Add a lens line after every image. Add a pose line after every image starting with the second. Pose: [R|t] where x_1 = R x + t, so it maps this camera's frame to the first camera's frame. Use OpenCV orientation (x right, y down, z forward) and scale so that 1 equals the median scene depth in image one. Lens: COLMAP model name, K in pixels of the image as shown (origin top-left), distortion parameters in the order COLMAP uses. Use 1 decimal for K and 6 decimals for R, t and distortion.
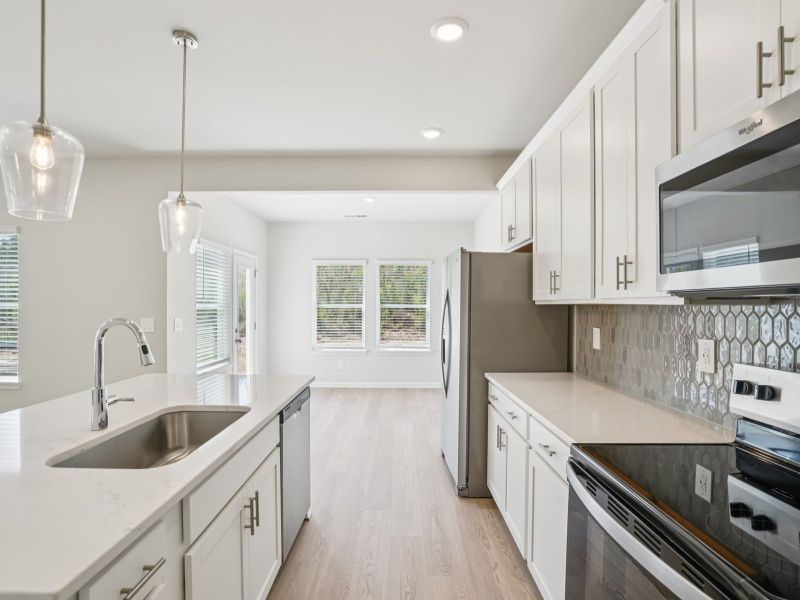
lens RADIAL K [[412.5, 0, 389.9], [0, 412.5, 308.3], [0, 0, 1]] dist [-0.050612, 0.014799]
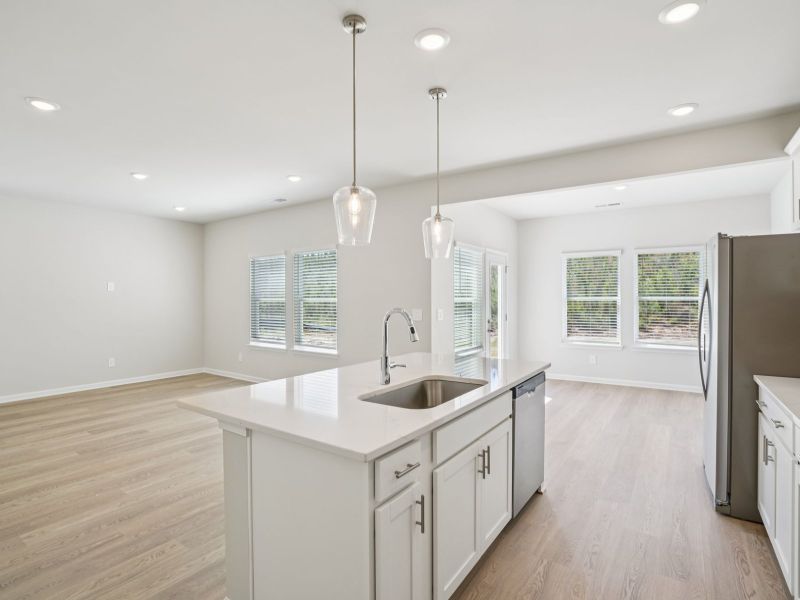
lens RADIAL K [[412.5, 0, 394.3], [0, 412.5, 297.9], [0, 0, 1]] dist [-0.050612, 0.014799]
pose [[0.824993, -0.006254, -0.565109, 0.095663], [0.001192, 0.999956, -0.009327, 0.001312], [0.565142, 0.007021, 0.824964, -0.136352]]
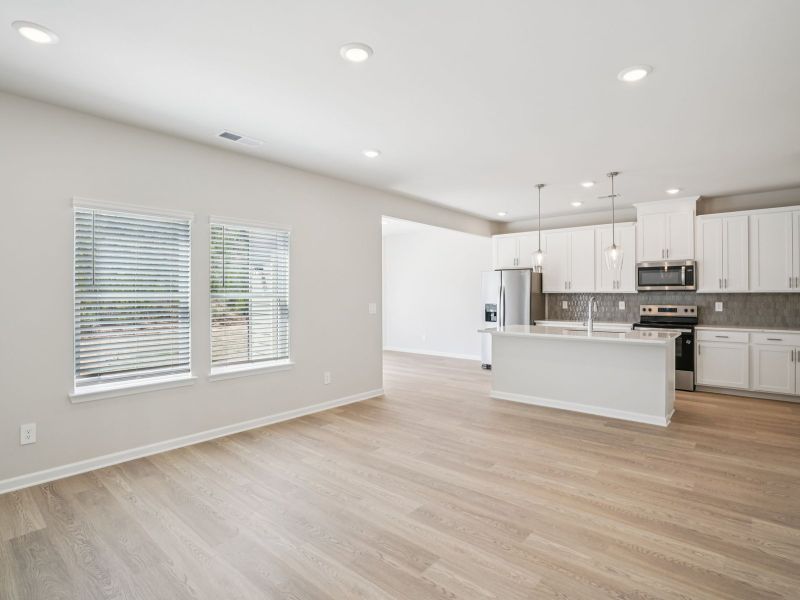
lens RADIAL K [[412.5, 0, 395.1], [0, 412.5, 293.1], [0, 0, 1]] dist [-0.050612, 0.014799]
pose [[0.650191, -0.002795, 0.759766, -2.634398], [0.009611, 0.999943, -0.004546, -0.008918], [-0.759710, 0.010257, 0.650181, 0.040022]]
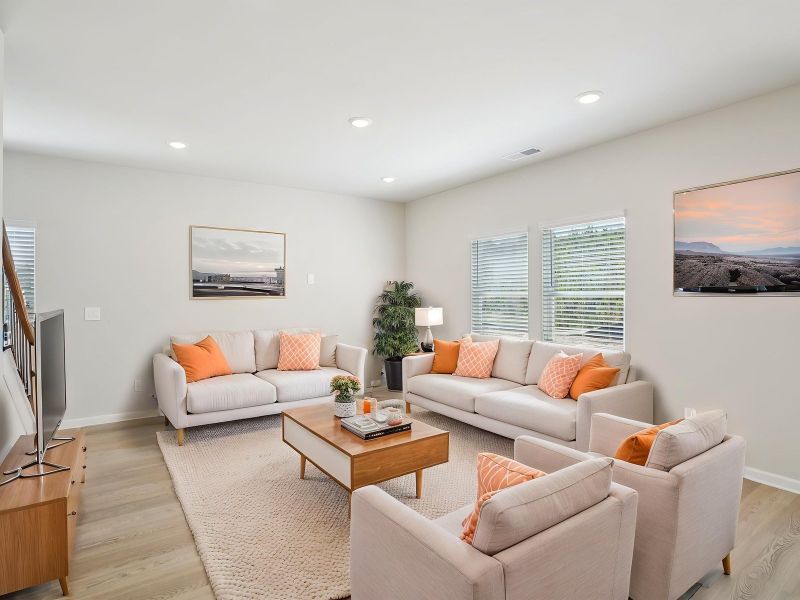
lens RADIAL K [[412.5, 0, 401.3], [0, 412.5, 302.6], [0, 0, 1]] dist [-0.050612, 0.014799]
pose [[0.588114, 0.012839, -0.808676, -0.740159], [-0.000536, 0.999880, 0.015484, -0.001340], [0.808778, -0.008673, 0.588050, 0.038432]]
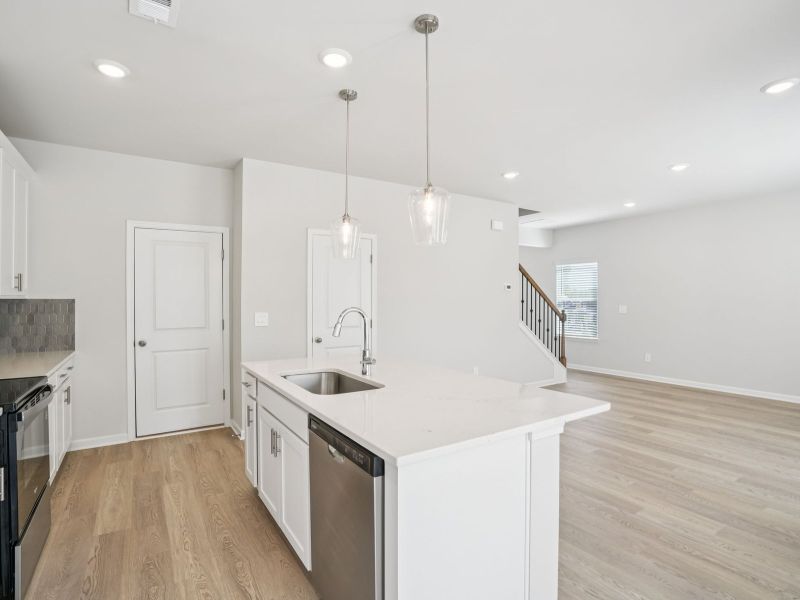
lens RADIAL K [[412.5, 0, 394.0], [0, 412.5, 294.8], [0, 0, 1]] dist [-0.050612, 0.014799]
pose [[-0.839949, -0.004221, -0.542649, 0.062821], [-0.001970, 0.999987, -0.004728, -0.013724], [0.542662, -0.002902, -0.839946, 1.548588]]
